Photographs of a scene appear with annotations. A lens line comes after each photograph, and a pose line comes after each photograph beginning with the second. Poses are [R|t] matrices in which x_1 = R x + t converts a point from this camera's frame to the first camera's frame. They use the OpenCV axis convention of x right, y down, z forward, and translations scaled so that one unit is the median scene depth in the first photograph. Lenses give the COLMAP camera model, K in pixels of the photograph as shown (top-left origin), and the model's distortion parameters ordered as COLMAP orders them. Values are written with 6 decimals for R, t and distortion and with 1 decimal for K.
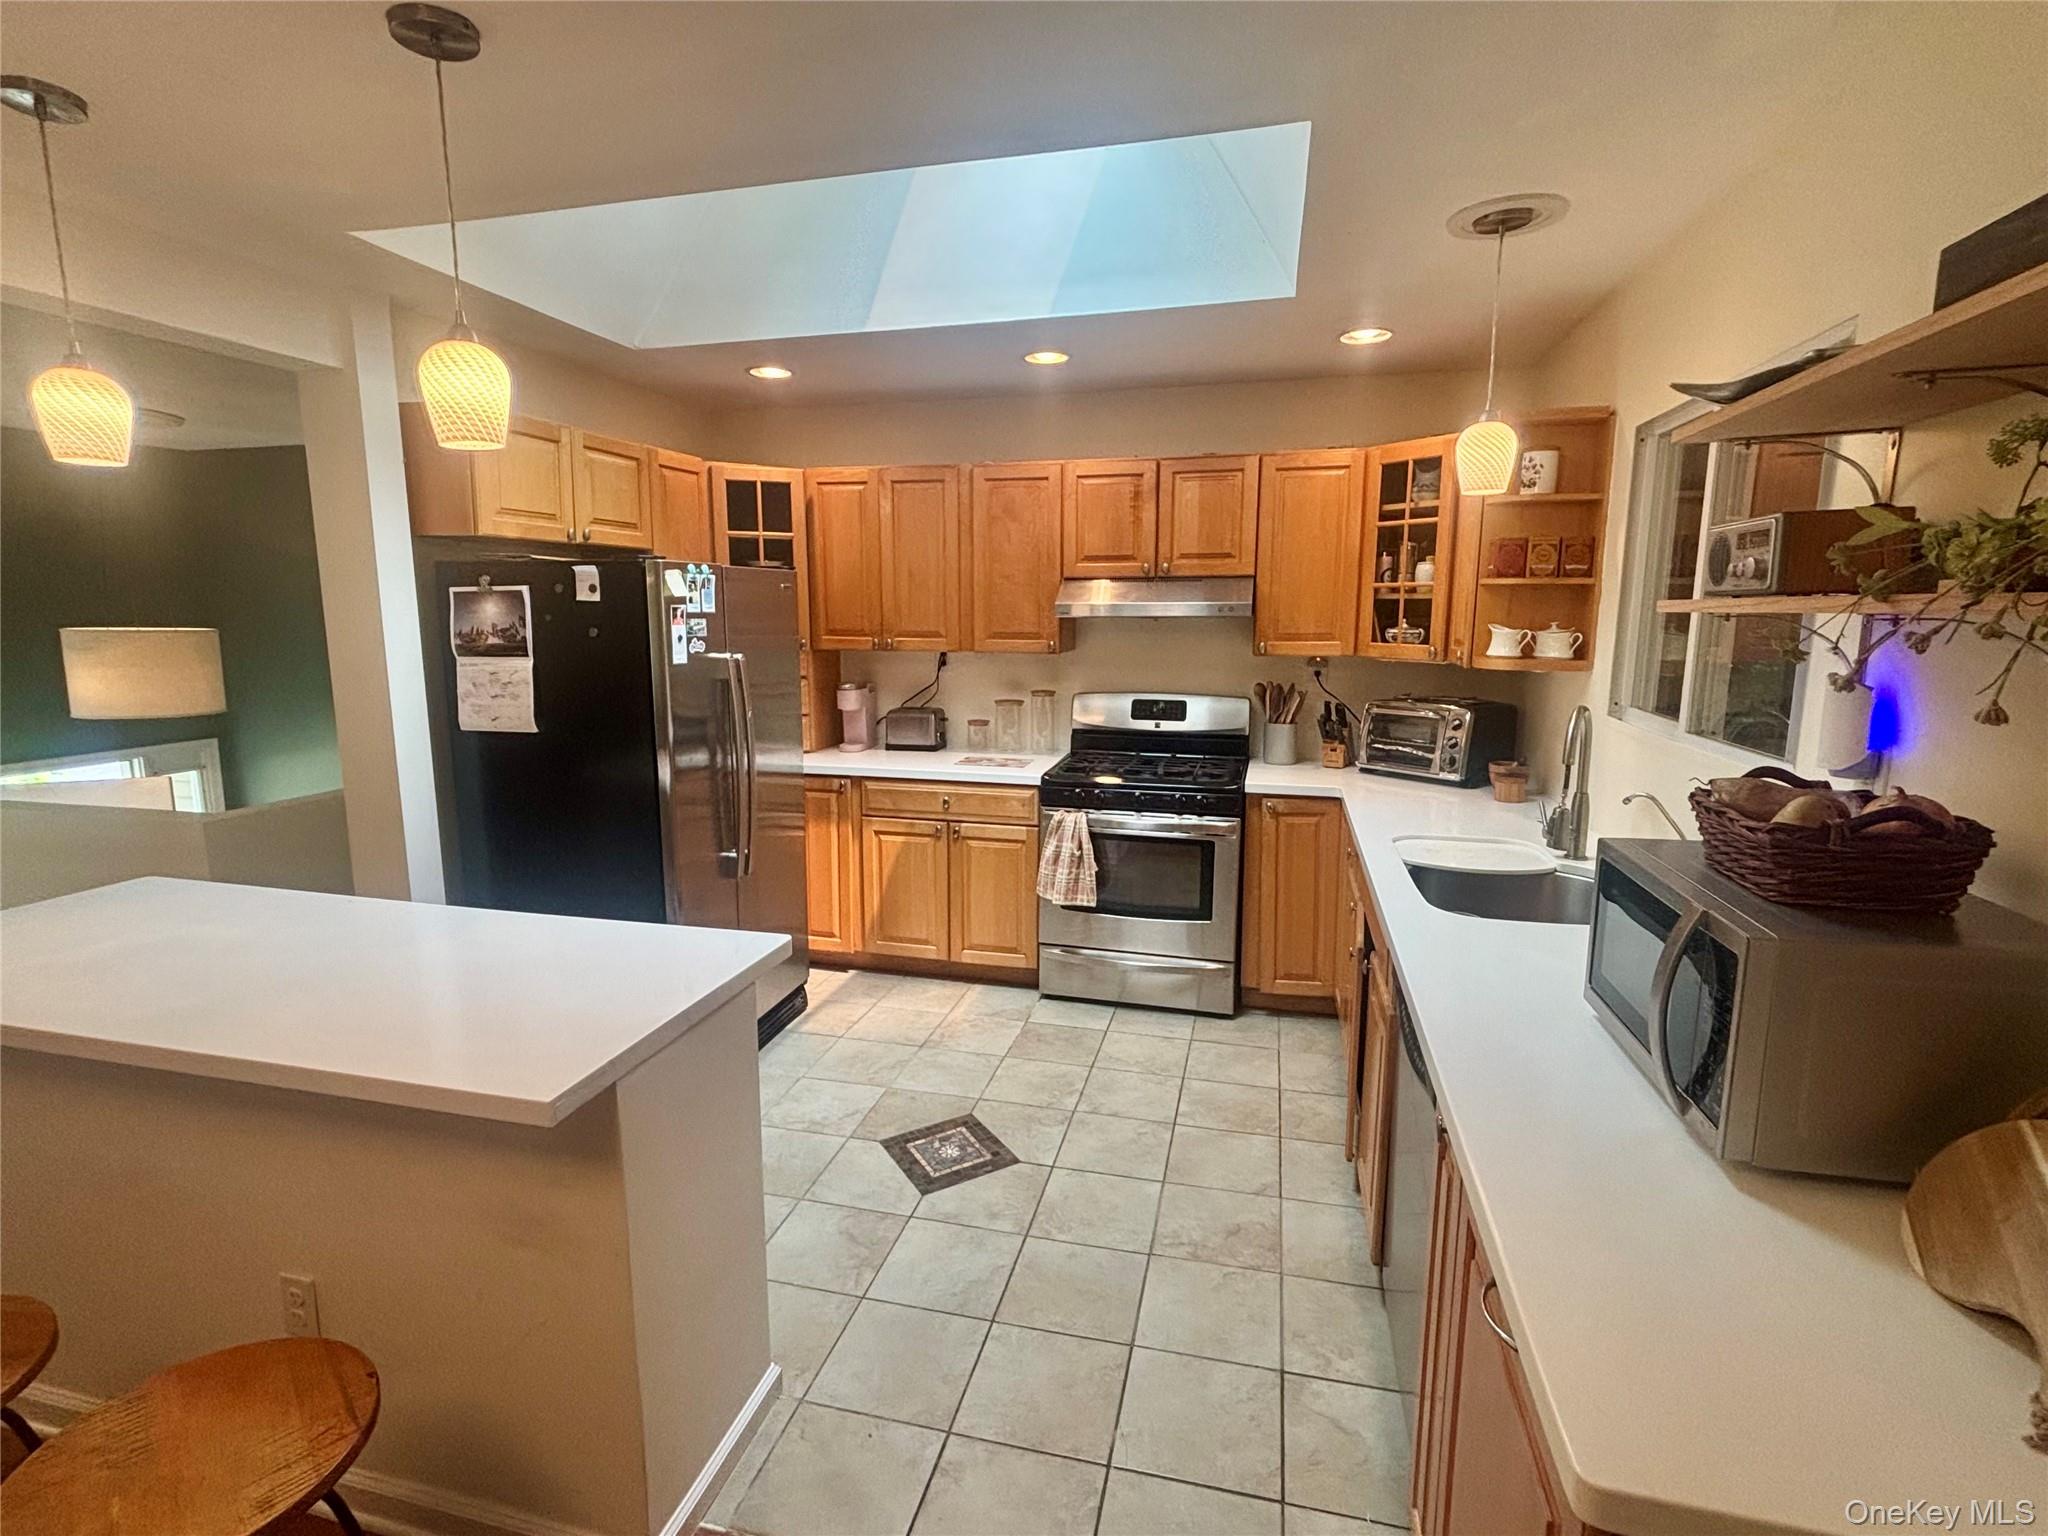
lens RADIAL K [[970.1, 0, 1024.0], [0, 970.1, 768.0], [0, 0, 1]] dist [0.021724, 0.000077]
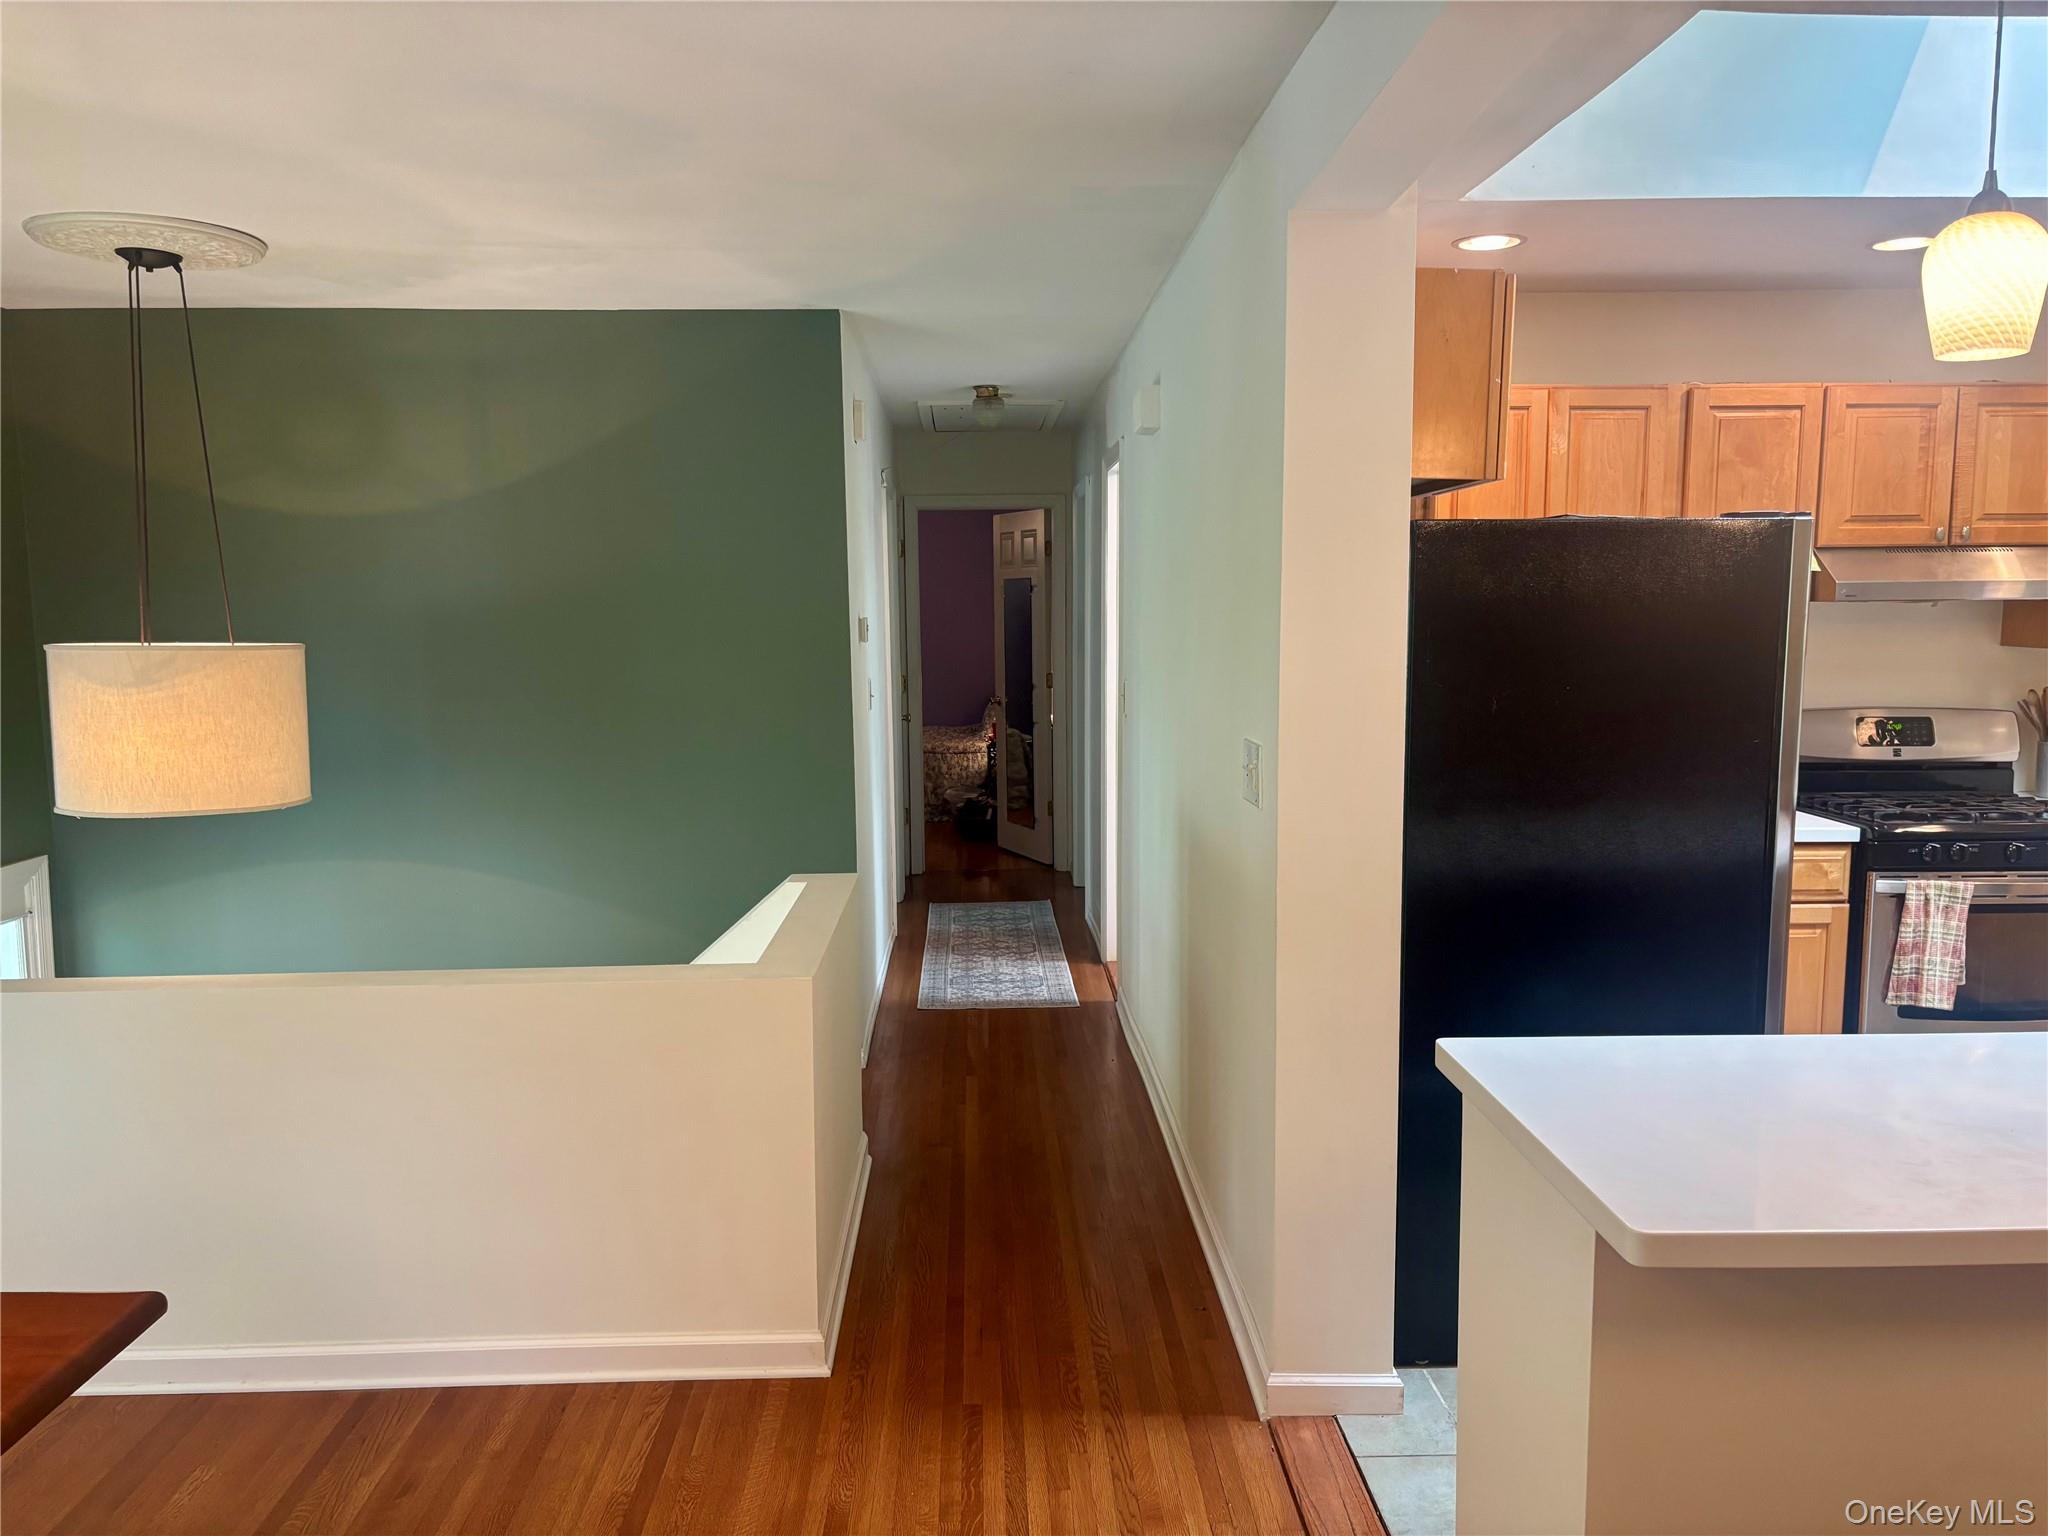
lens RADIAL K [[1512.8, 0, 1024.0], [0, 1512.8, 768.0], [0, 0, 1]] dist [0.004943, 0.001141]
pose [[0.962277, -0.036966, 0.269547, -0.845108], [0.054309, 0.996886, -0.057171, -0.004239], [-0.266594, 0.069653, 0.961289, 0.110979]]
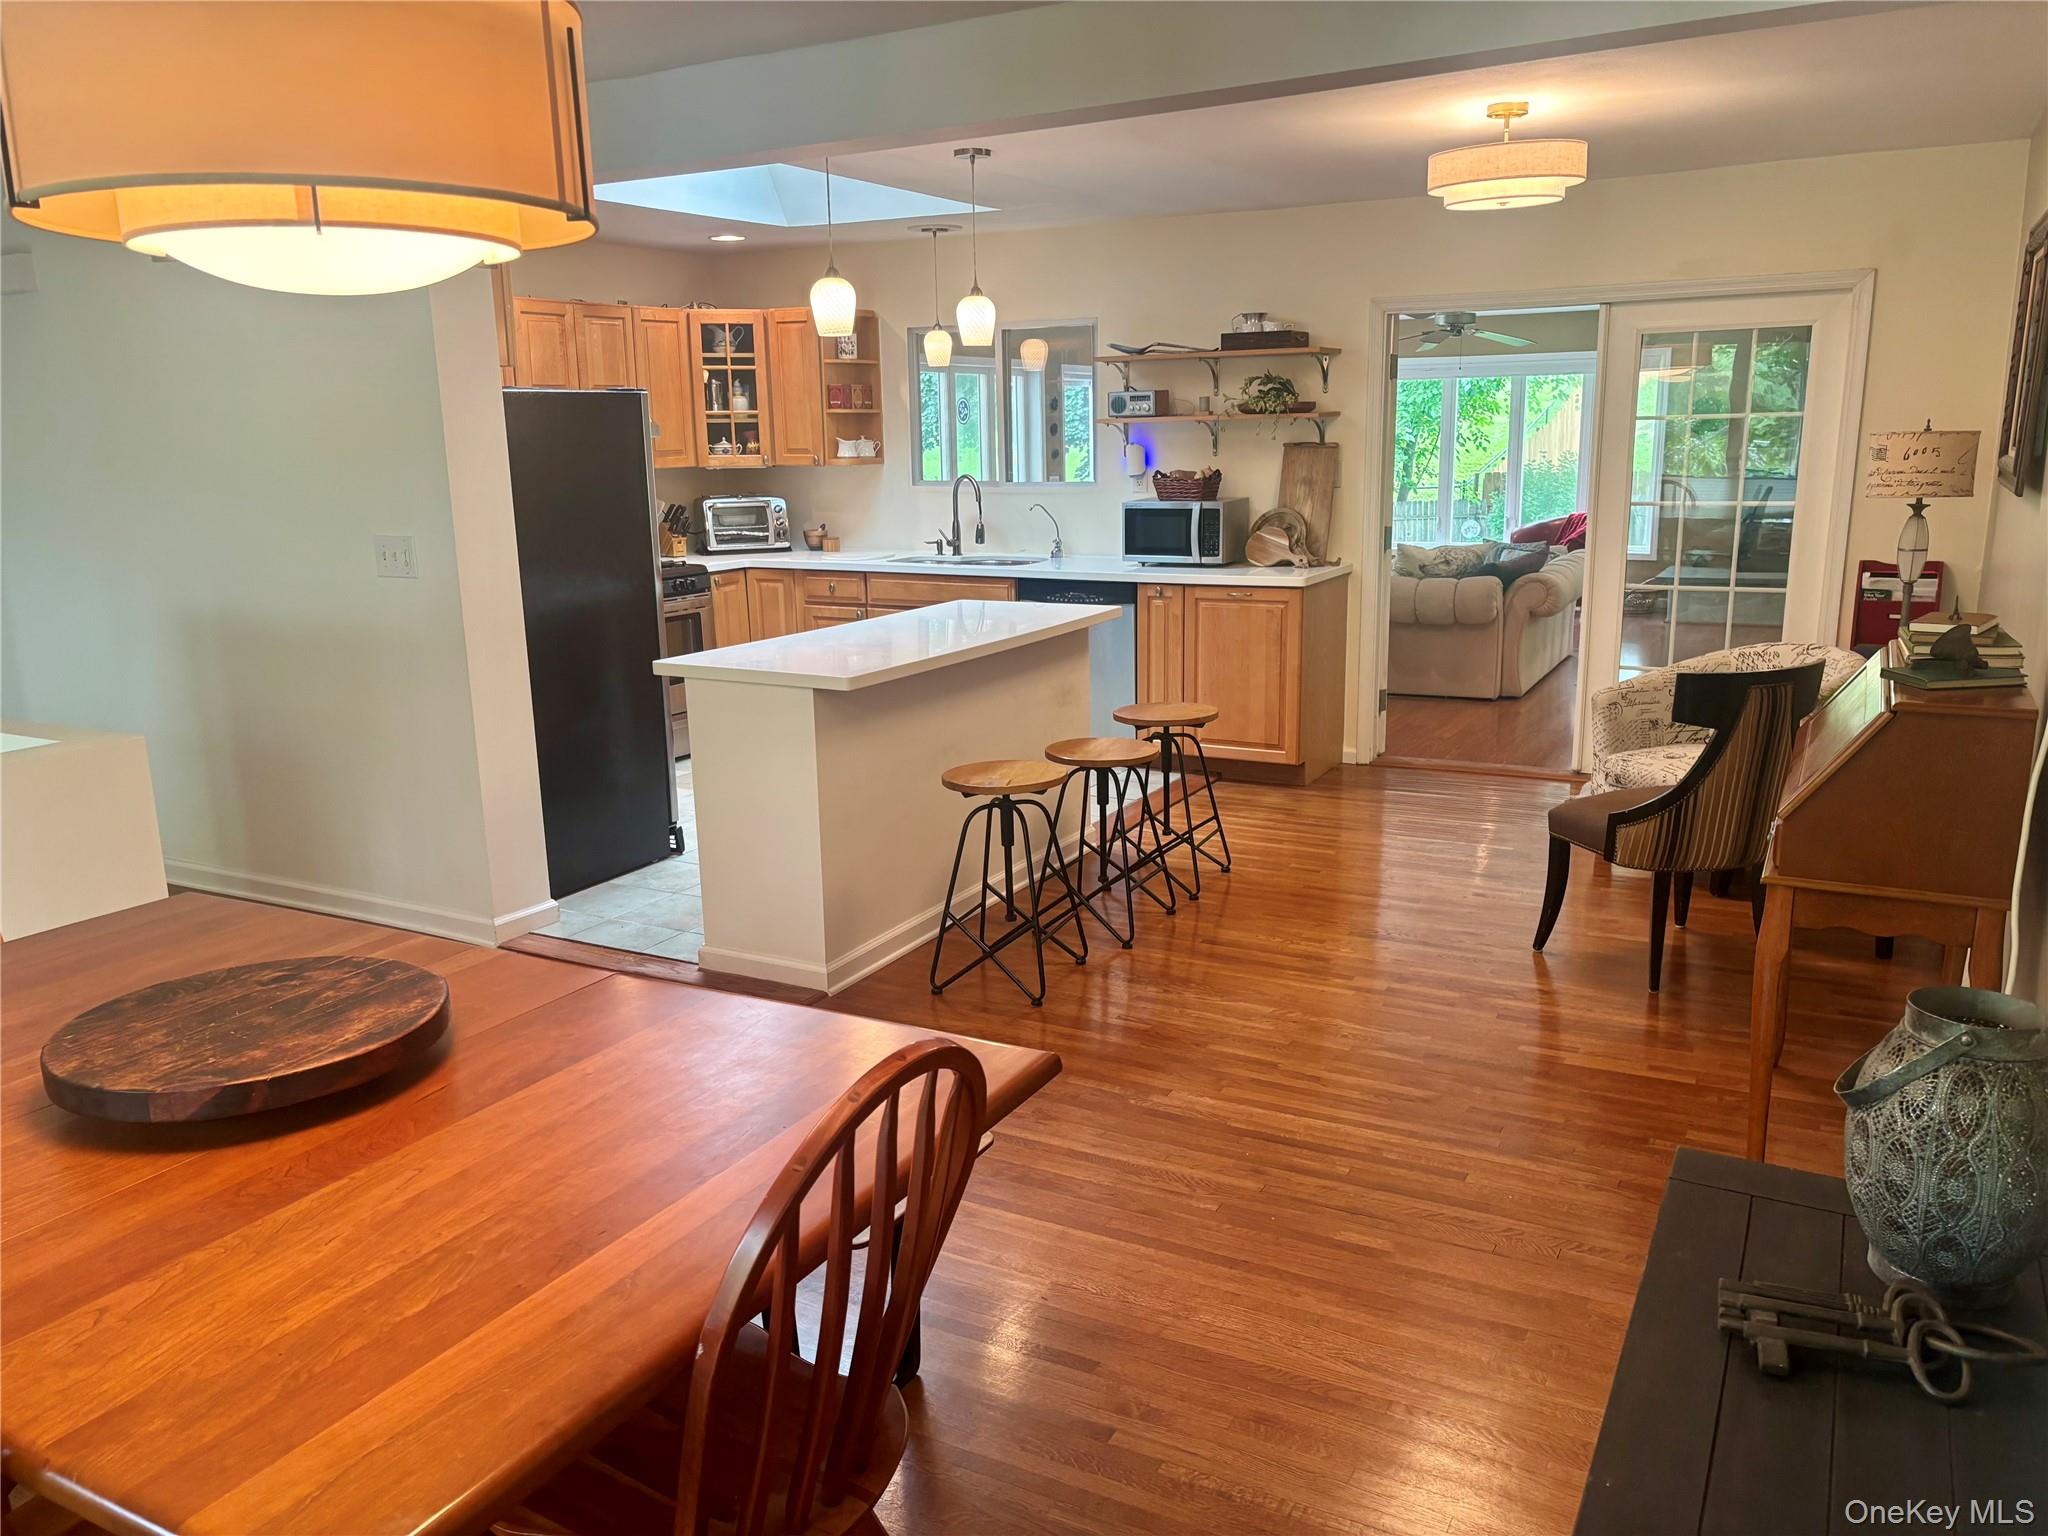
lens RADIAL K [[1512.8, 0, 1024.0], [0, 1512.8, 768.0], [0, 0, 1]] dist [0.004943, 0.001141]
pose [[0.252109, -0.222577, 0.941754, -1.538194], [0.174216, 0.967727, 0.182078, -0.014492], [-0.951887, 0.118165, 0.282750, 0.039317]]
